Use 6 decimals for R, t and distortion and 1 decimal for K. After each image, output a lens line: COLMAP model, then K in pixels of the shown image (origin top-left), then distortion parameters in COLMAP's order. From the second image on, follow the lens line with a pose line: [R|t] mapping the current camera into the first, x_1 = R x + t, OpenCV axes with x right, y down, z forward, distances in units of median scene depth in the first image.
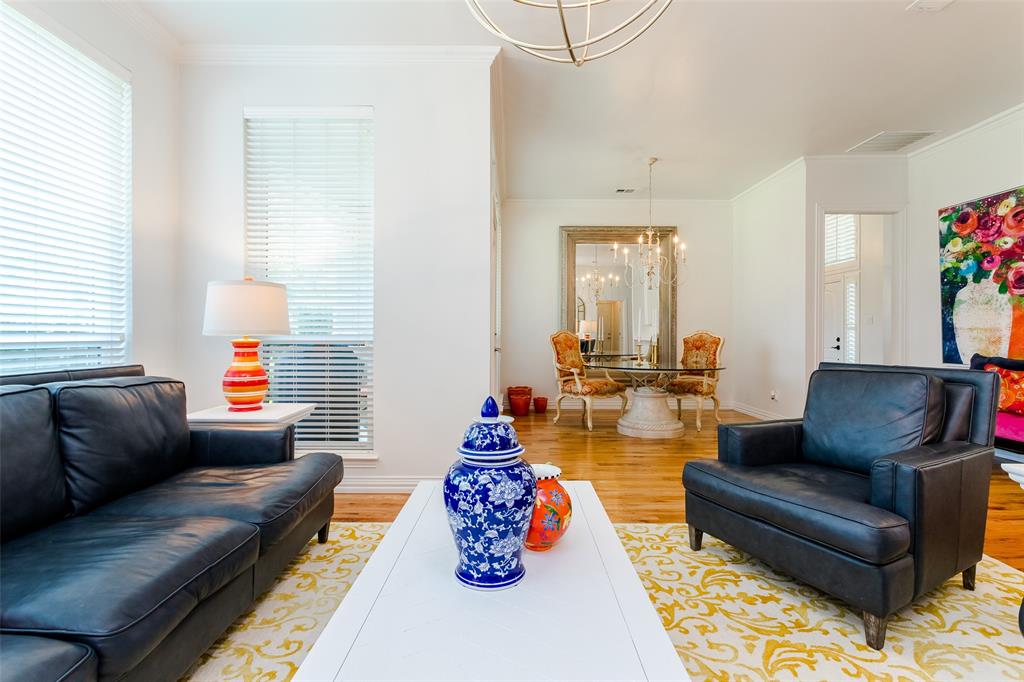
lens RADIAL K [[487.5, 0, 507.9], [0, 487.5, 334.9], [0, 0, 1]] dist [-0.001991, 0.002598]
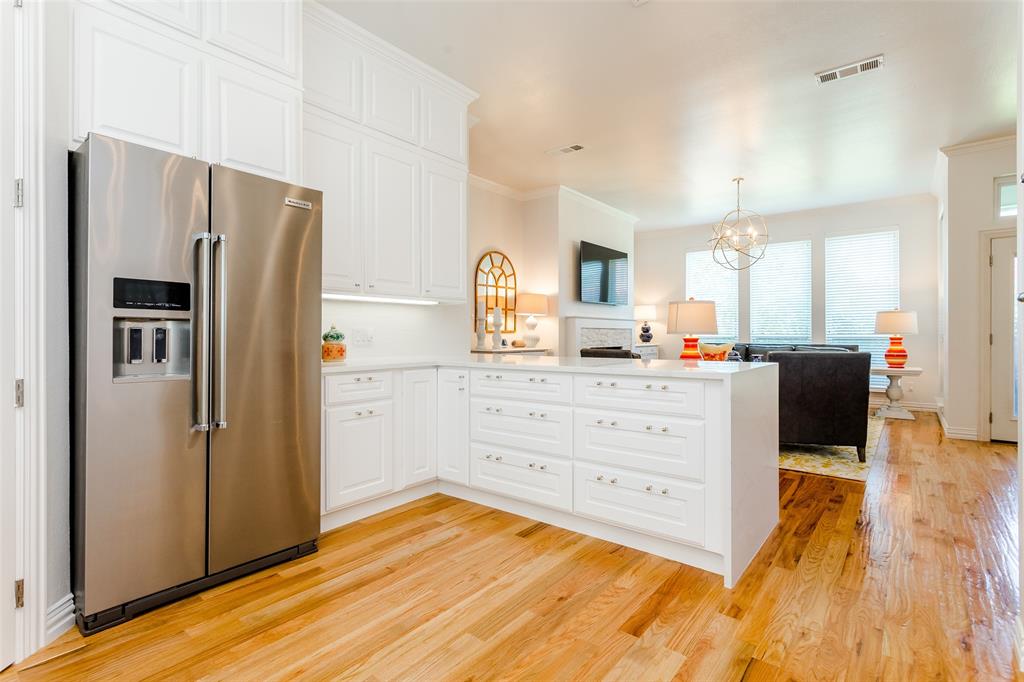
lens RADIAL K [[487.5, 0, 512.1], [0, 487.5, 335.5], [0, 0, 1]] dist [-0.001991, 0.002598]
pose [[-0.625304, -0.000887, -0.780381, 1.564565], [-0.000837, 1.000000, -0.000466, 0.005296], [0.780381, 0.000362, -0.625305, 0.693649]]
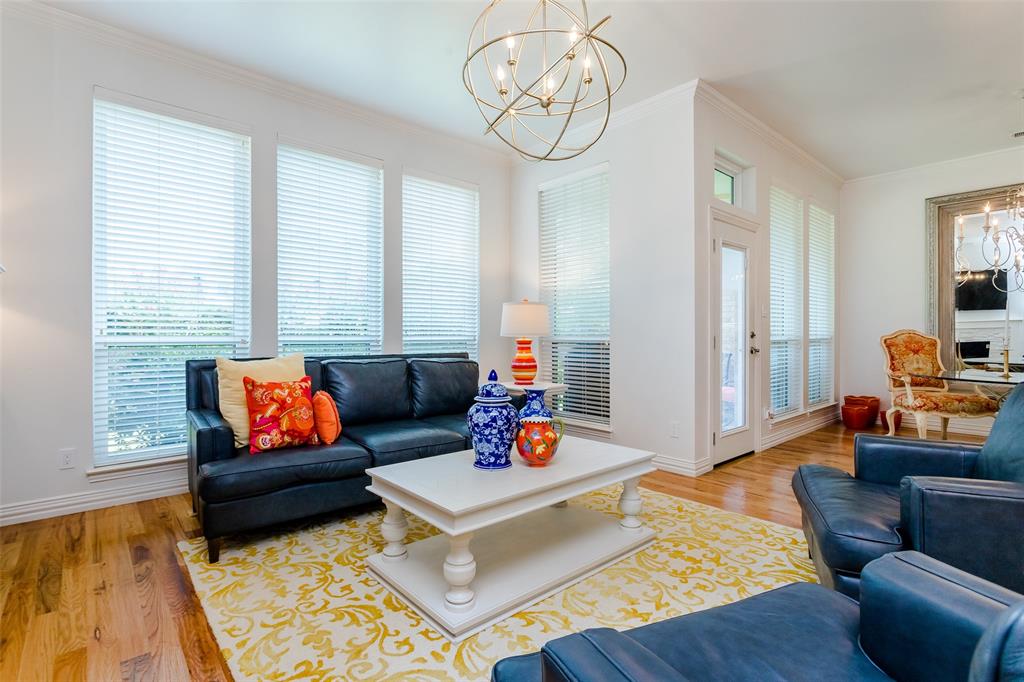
lens RADIAL K [[487.5, 0, 507.9], [0, 487.5, 332.9], [0, 0, 1]] dist [-0.001991, 0.002598]
pose [[0.665891, -0.006015, -0.746025, 0.402950], [0.001331, 0.999975, -0.006875, 0.000209], [0.746048, 0.003585, 0.665883, -0.053370]]
